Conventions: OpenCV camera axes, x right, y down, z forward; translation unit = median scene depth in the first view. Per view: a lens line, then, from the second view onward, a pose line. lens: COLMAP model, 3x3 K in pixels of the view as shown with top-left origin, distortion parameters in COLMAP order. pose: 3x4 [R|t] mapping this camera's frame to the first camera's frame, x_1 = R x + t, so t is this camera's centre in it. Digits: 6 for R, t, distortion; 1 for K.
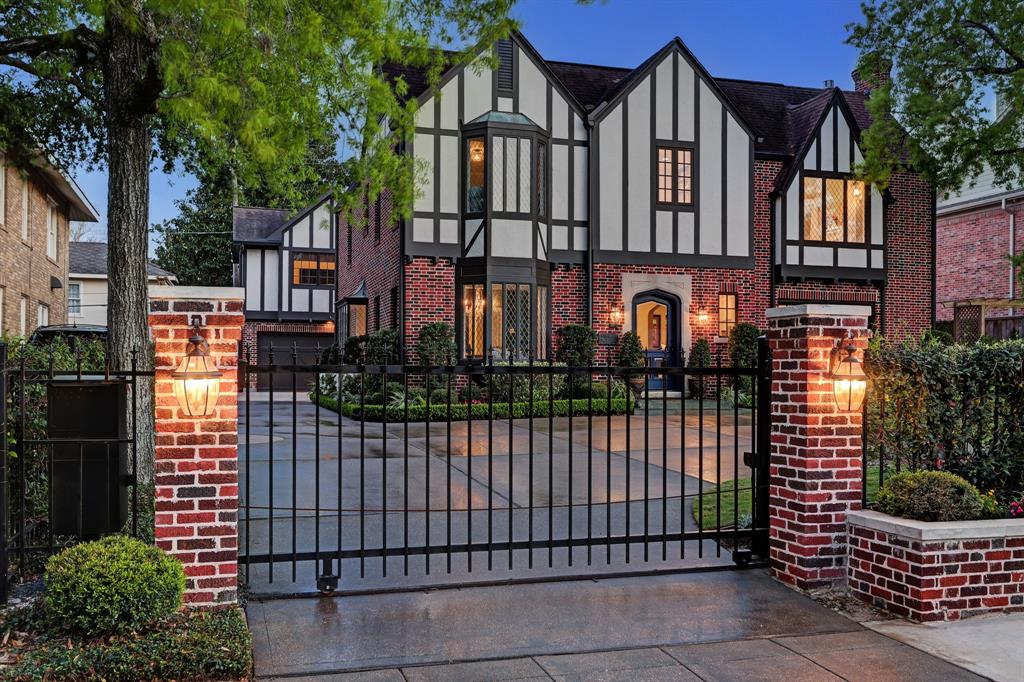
lens RADIAL K [[978.0, 0, 511.9], [0, 978.0, 341.3], [0, 0, 1]] dist [-0.007257, 0.000000]
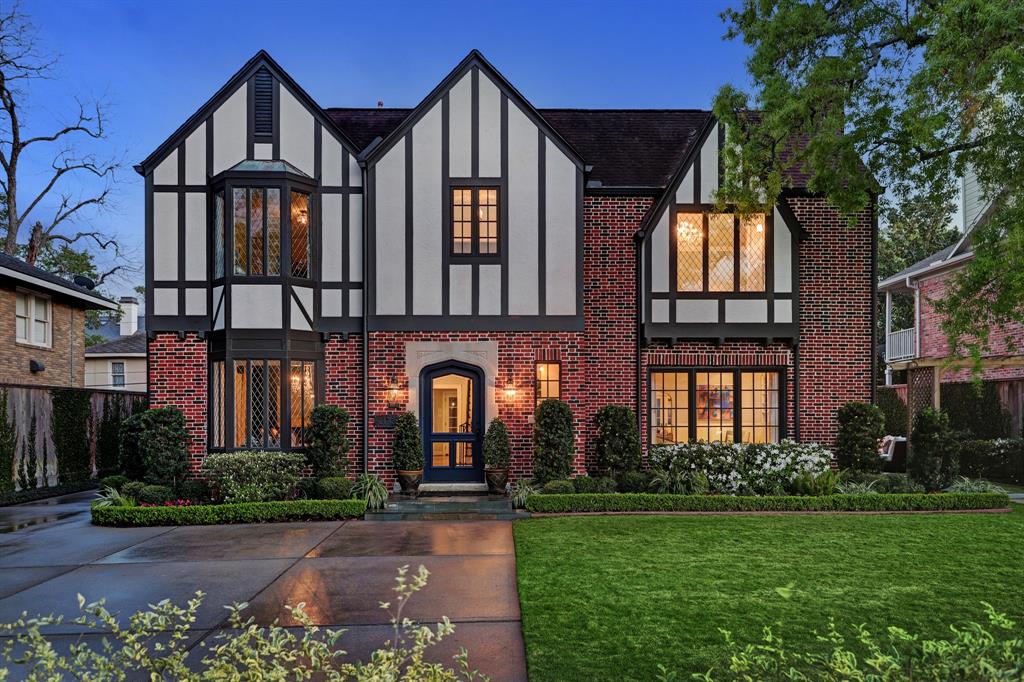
lens RADIAL K [[771.1, 0, 517.0], [0, 771.1, 408.1], [0, 0, 1]] dist [0.001274, 0.006507]
pose [[0.963723, -0.012327, -0.266618, 0.371259], [0.016715, 0.999759, 0.014197, -0.020697], [0.266379, -0.018138, 0.963698, 0.382409]]
